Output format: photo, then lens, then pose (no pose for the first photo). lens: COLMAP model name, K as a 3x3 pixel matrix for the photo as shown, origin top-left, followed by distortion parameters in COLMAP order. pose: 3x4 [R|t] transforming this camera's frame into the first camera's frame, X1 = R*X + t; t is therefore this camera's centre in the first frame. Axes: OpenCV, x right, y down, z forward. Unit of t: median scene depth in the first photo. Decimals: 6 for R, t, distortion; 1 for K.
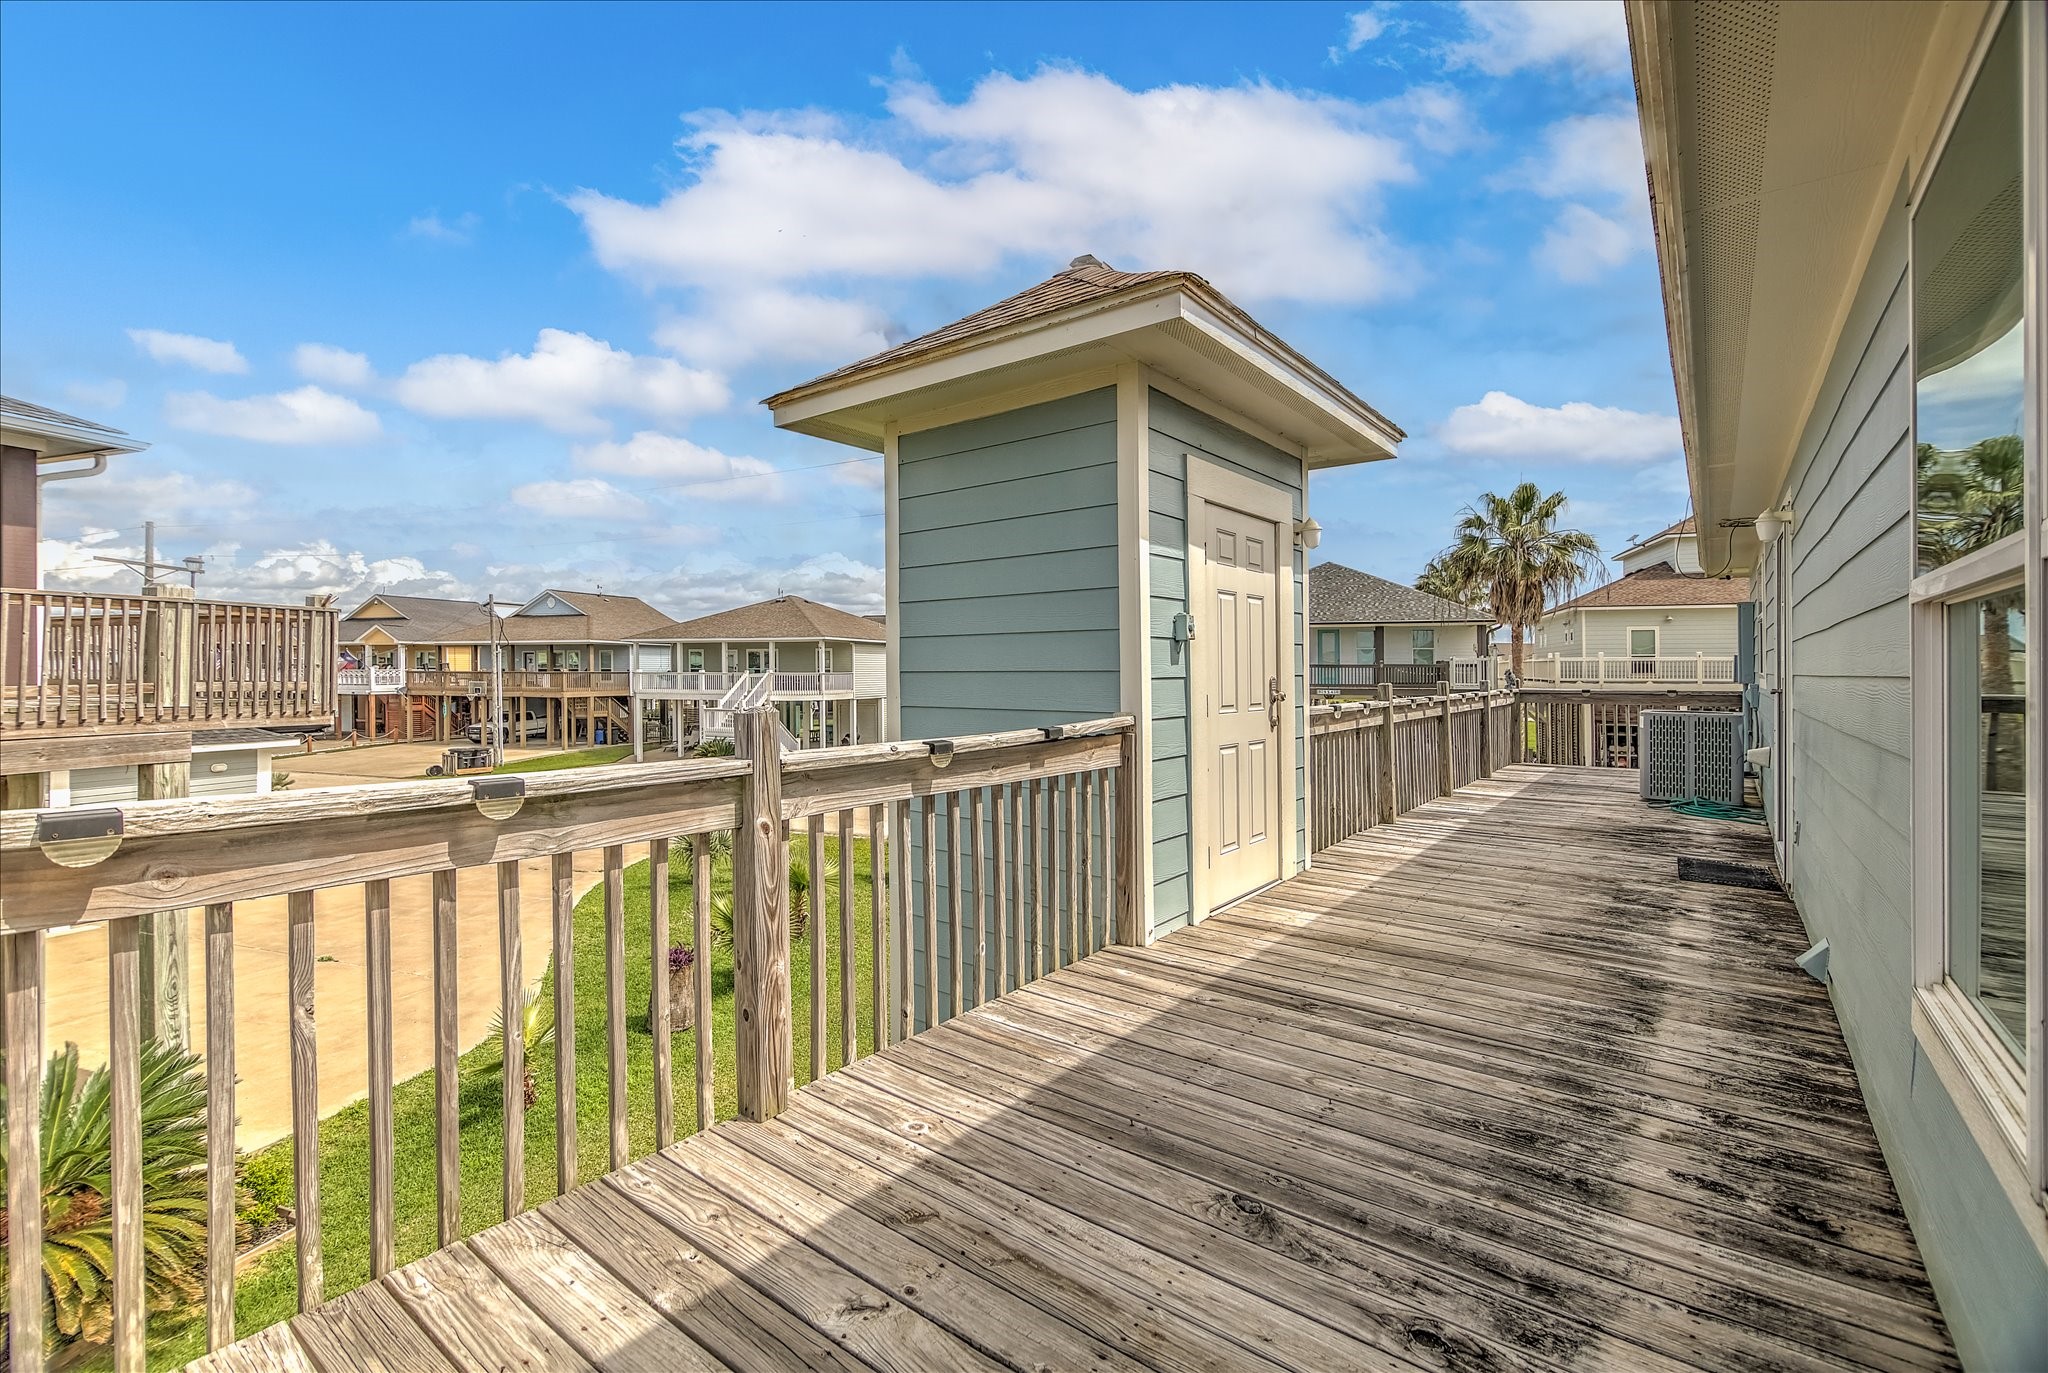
lens RADIAL K [[906.7, 0, 1030.7], [0, 906.7, 664.5], [0, 0, 1]] dist [0.001936, -0.000020]
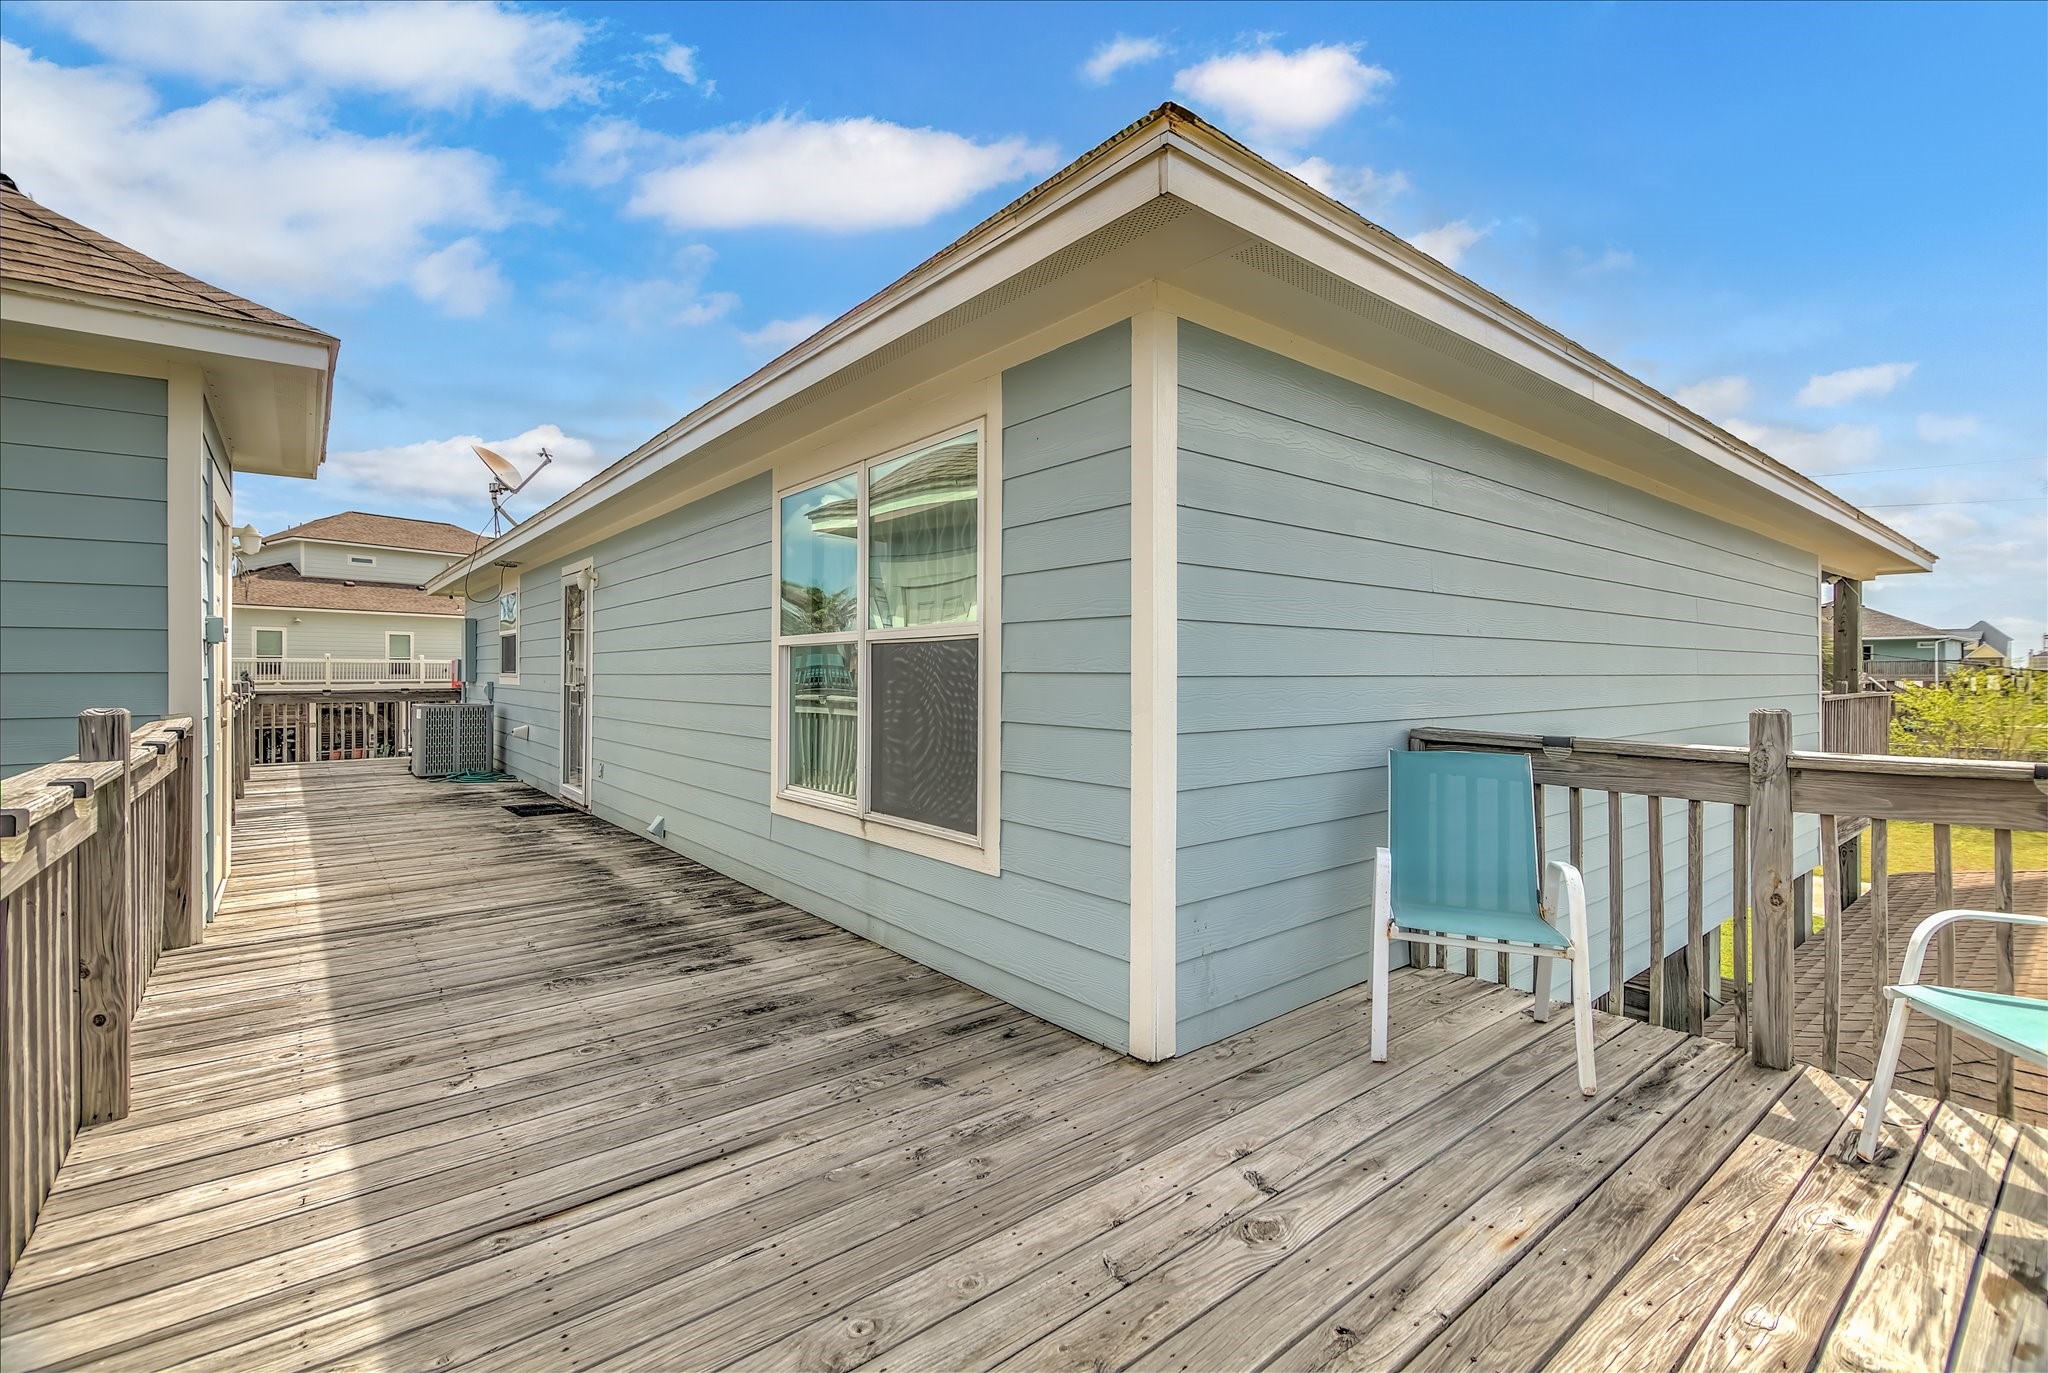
lens RADIAL K [[906.7, 0, 1030.7], [0, 906.7, 664.5], [0, 0, 1]] dist [0.001936, -0.000020]
pose [[0.218234, 0.007936, 0.975864, -1.153221], [-0.006514, 0.999957, -0.006675, -0.000163], [-0.975875, -0.004900, 0.218276, -0.221161]]
